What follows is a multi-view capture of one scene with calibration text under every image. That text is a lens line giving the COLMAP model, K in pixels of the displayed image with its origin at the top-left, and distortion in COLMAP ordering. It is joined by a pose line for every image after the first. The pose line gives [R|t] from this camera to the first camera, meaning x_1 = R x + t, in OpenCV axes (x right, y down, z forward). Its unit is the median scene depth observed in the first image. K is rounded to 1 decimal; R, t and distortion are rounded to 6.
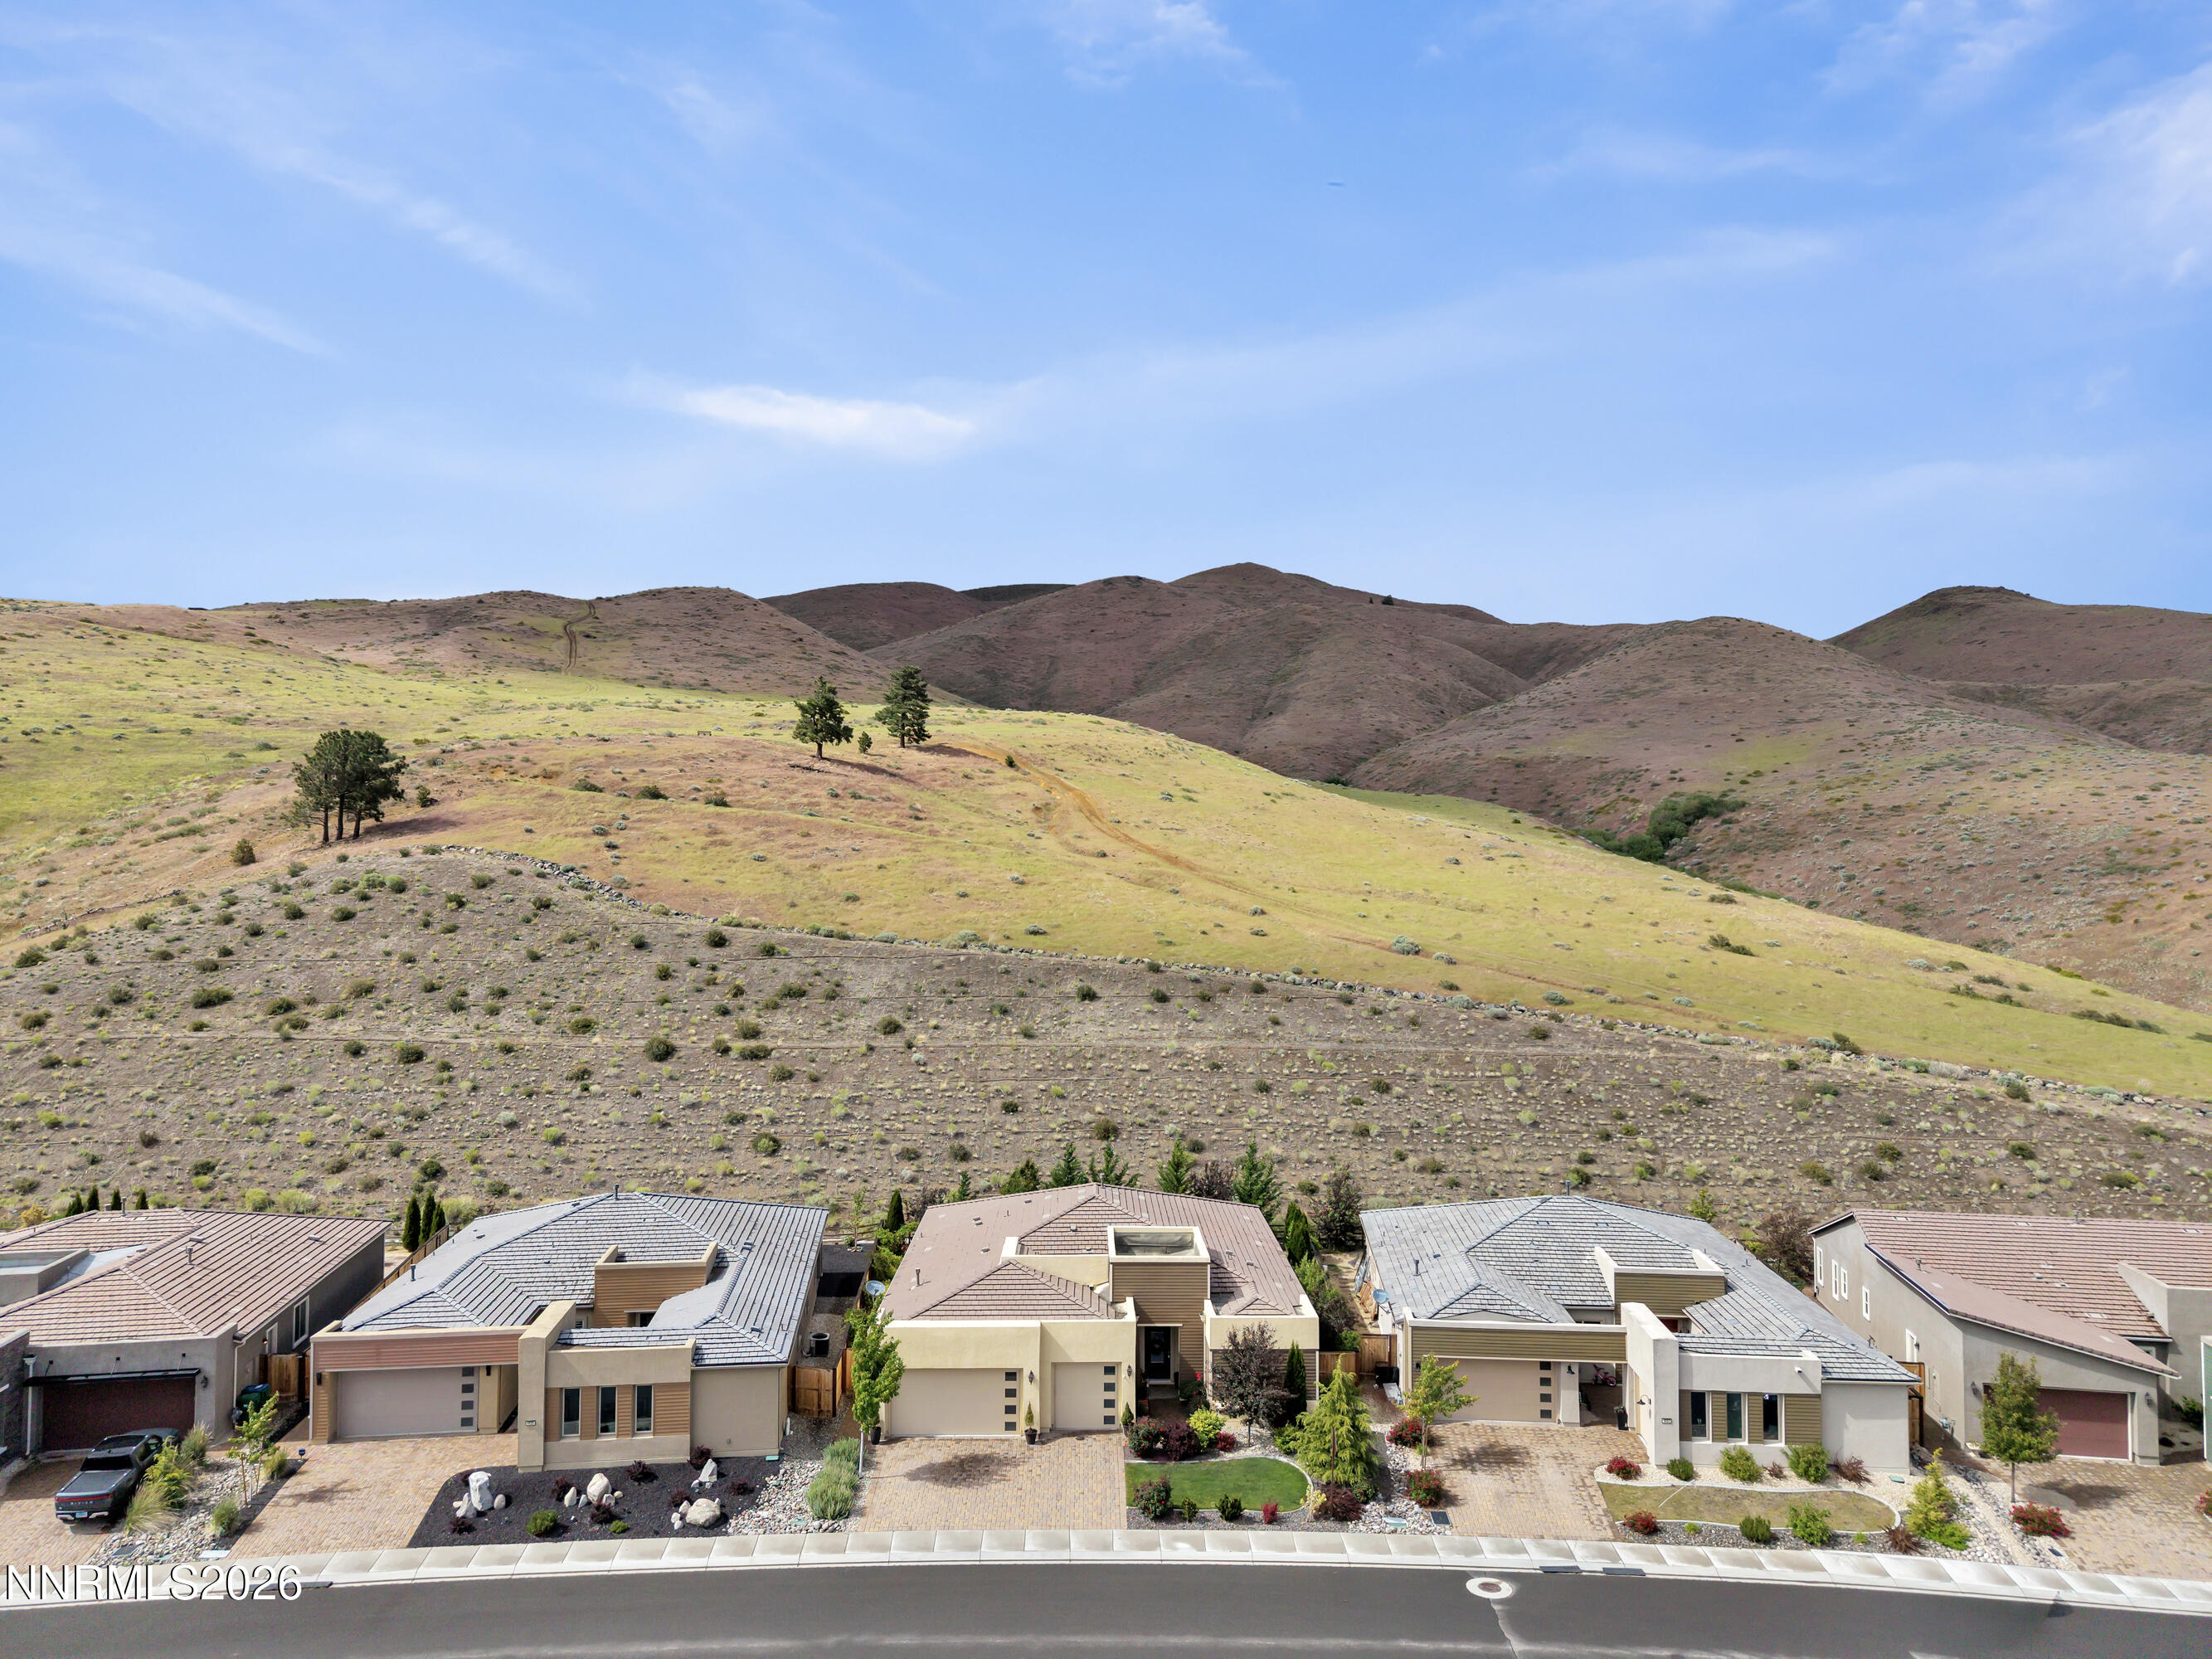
lens RADIAL K [[1491.0, 0, 1106.0], [0, 1491.0, 829.5], [0, 0, 1]] dist [0.063052, -0.075061]
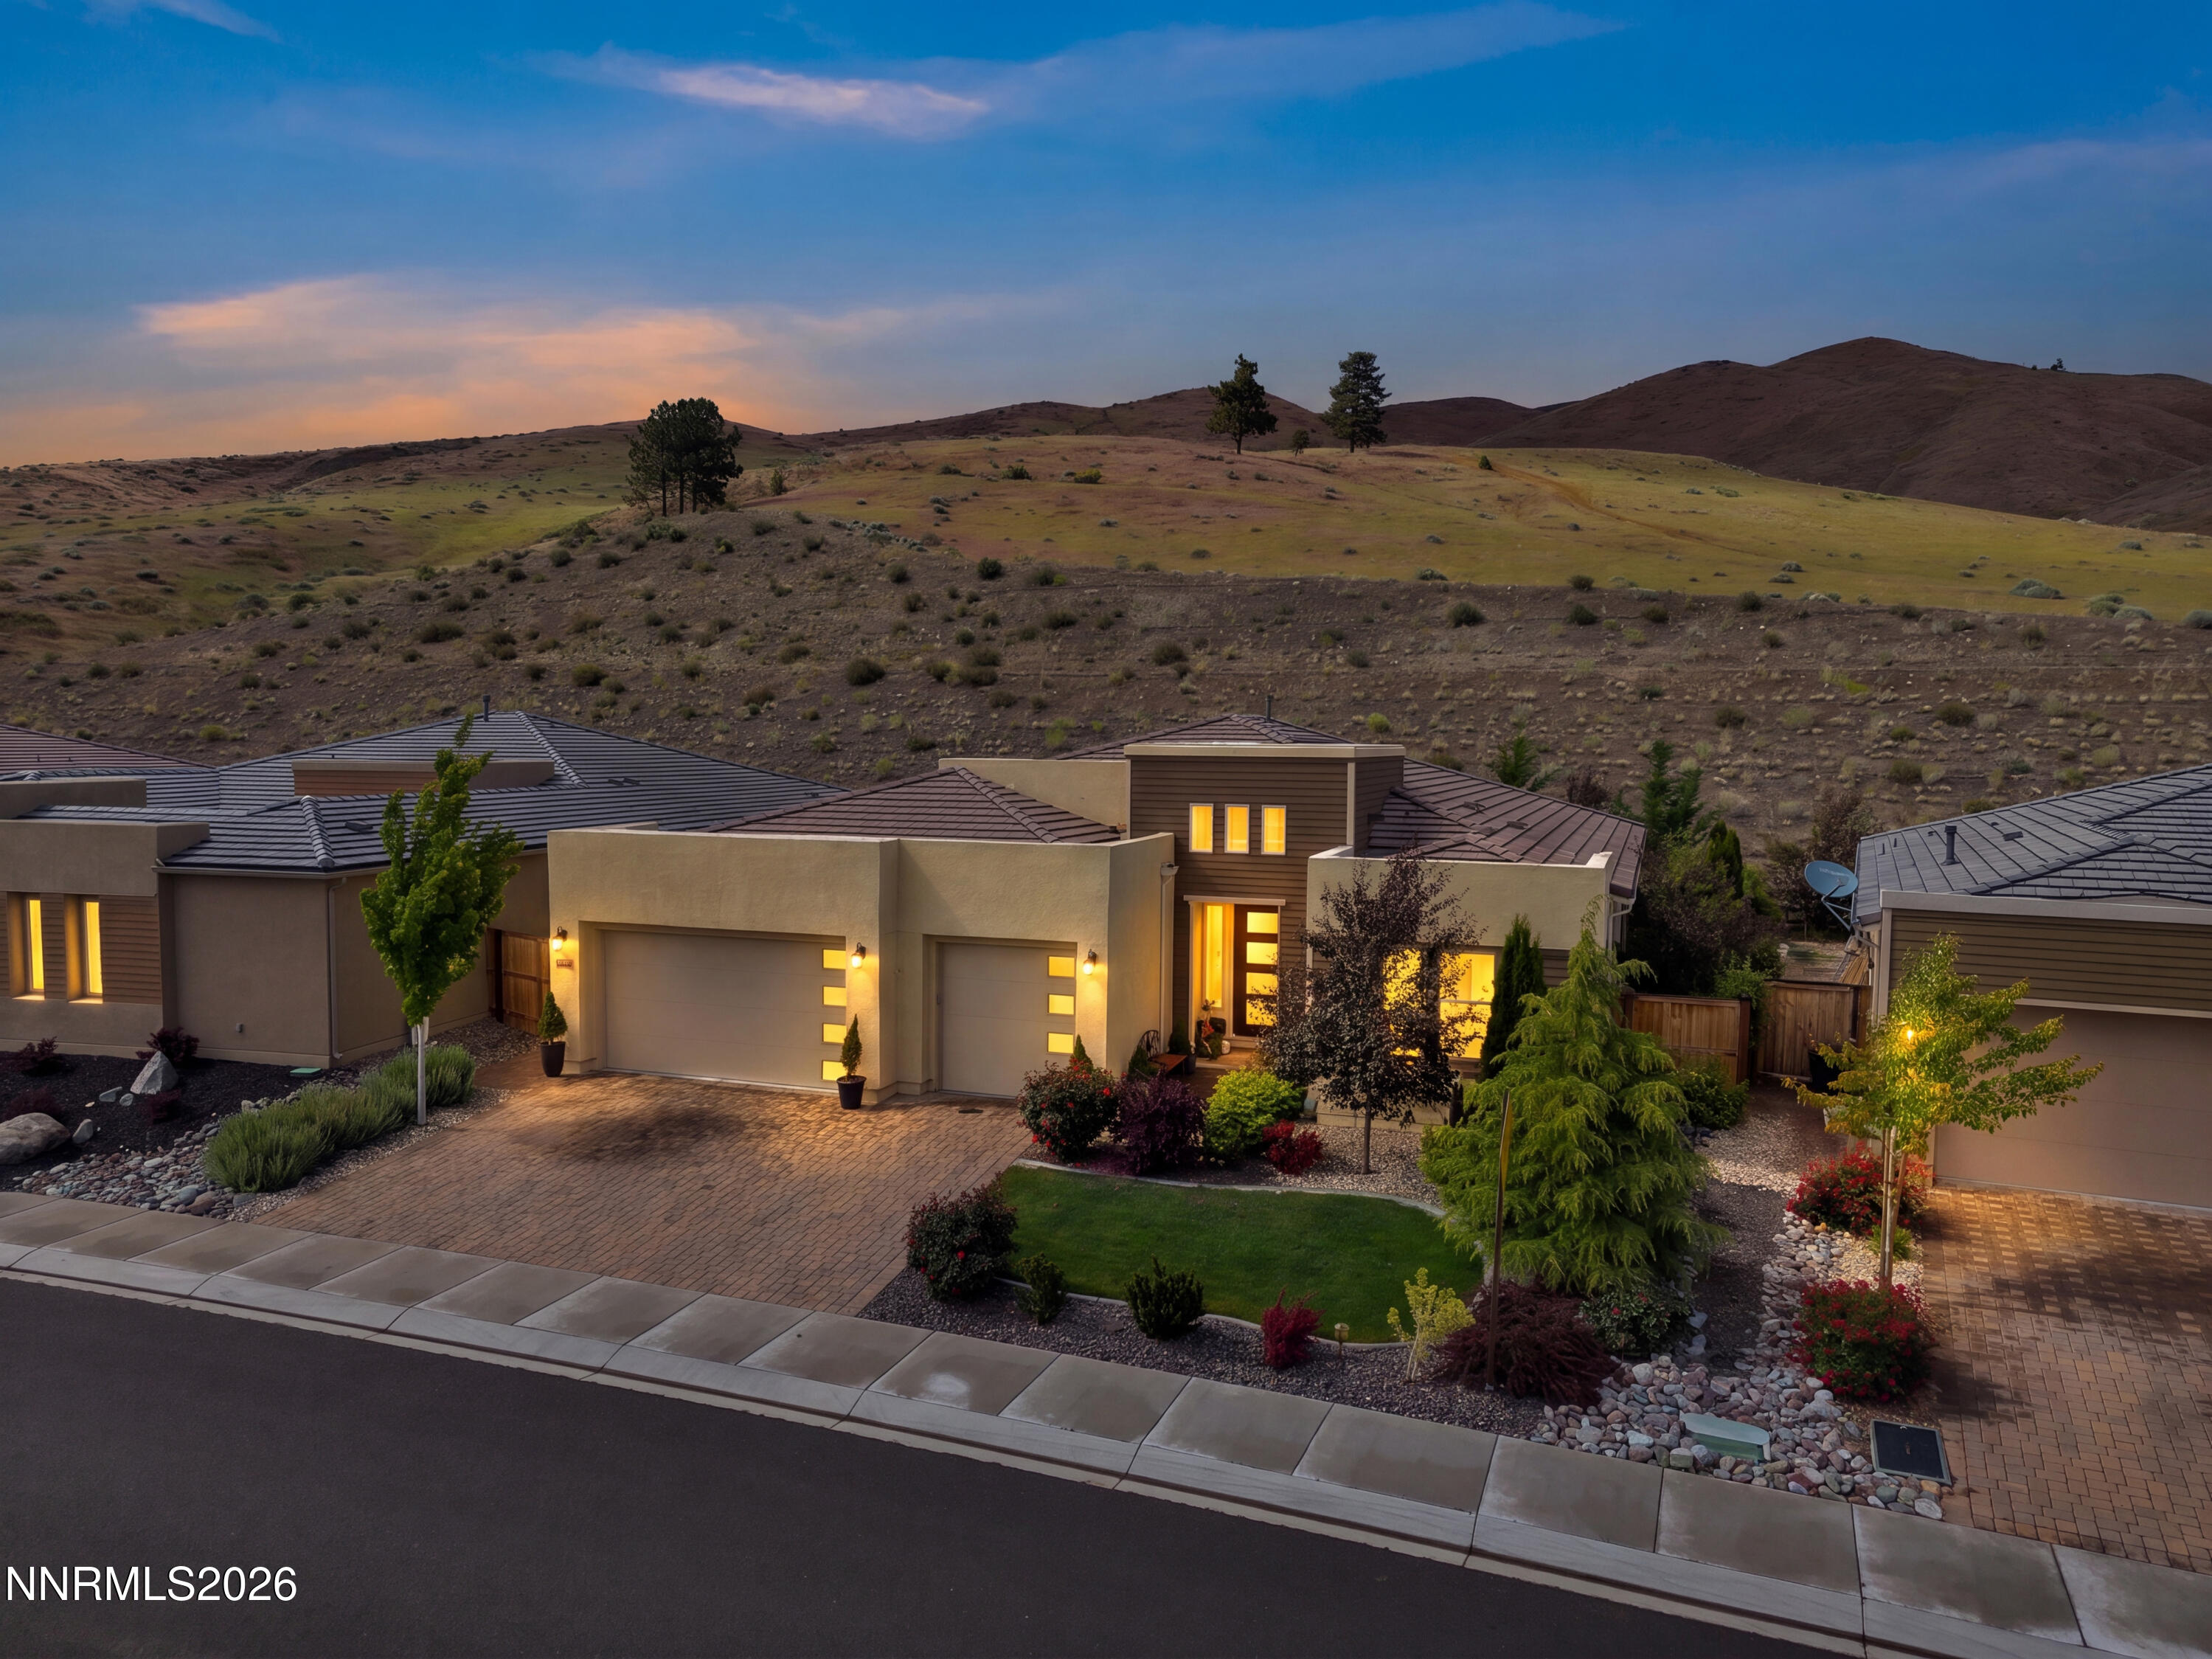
lens RADIAL K [[1490.9, 0, 1106.0], [0, 1490.9, 829.5], [0, 0, 1]] dist [0.063052, -0.075061]
pose [[0.932397, 0.029692, -0.360213, 0.081526], [0.004393, 0.995615, 0.093439, 0.143257], [0.361408, -0.088705, 0.928179, 0.316424]]
